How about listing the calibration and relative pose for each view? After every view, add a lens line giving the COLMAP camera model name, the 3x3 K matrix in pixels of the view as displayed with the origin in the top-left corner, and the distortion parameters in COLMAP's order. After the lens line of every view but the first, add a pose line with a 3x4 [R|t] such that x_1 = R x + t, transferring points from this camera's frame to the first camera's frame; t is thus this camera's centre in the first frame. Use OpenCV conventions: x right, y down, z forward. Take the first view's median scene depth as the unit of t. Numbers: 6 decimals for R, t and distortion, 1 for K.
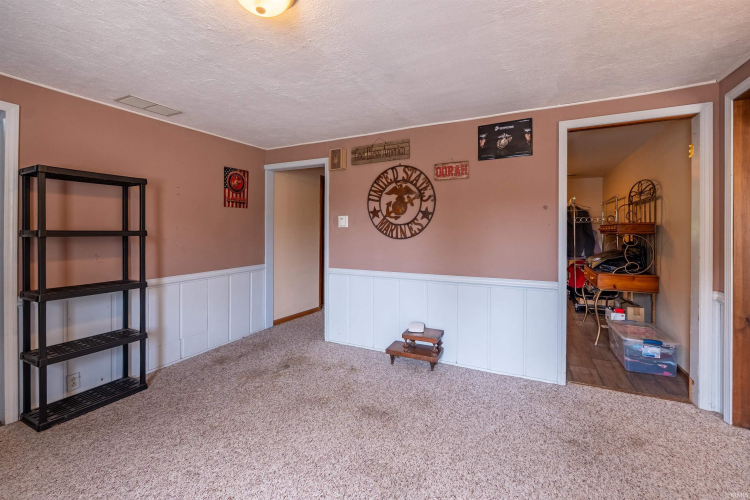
lens RADIAL K [[321.6, 0, 374.8], [0, 321.6, 233.8], [0, 0, 1]] dist [-0.004403, -0.000274]
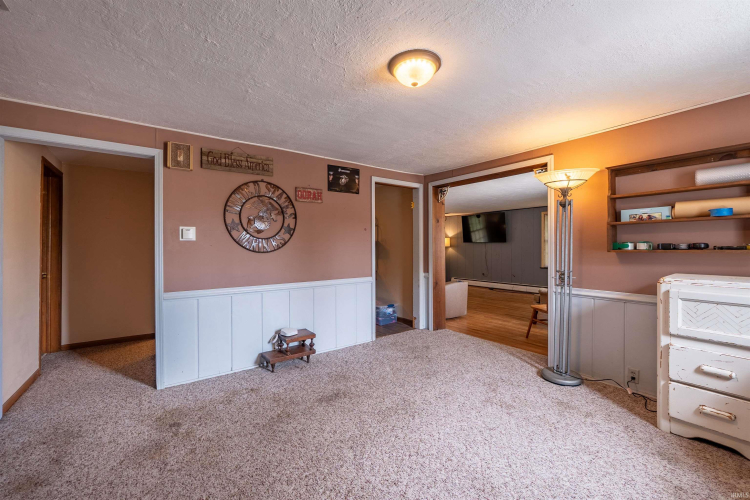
lens RADIAL K [[325.2, 0, 375.0], [0, 325.2, 250.0], [0, 0, 1]] dist [0.000141, 0.000083]
pose [[0.436738, -0.015346, 0.899458, -0.748573], [0.009721, 0.999877, 0.012339, -0.002253], [-0.899536, 0.003355, 0.436833, 0.241709]]
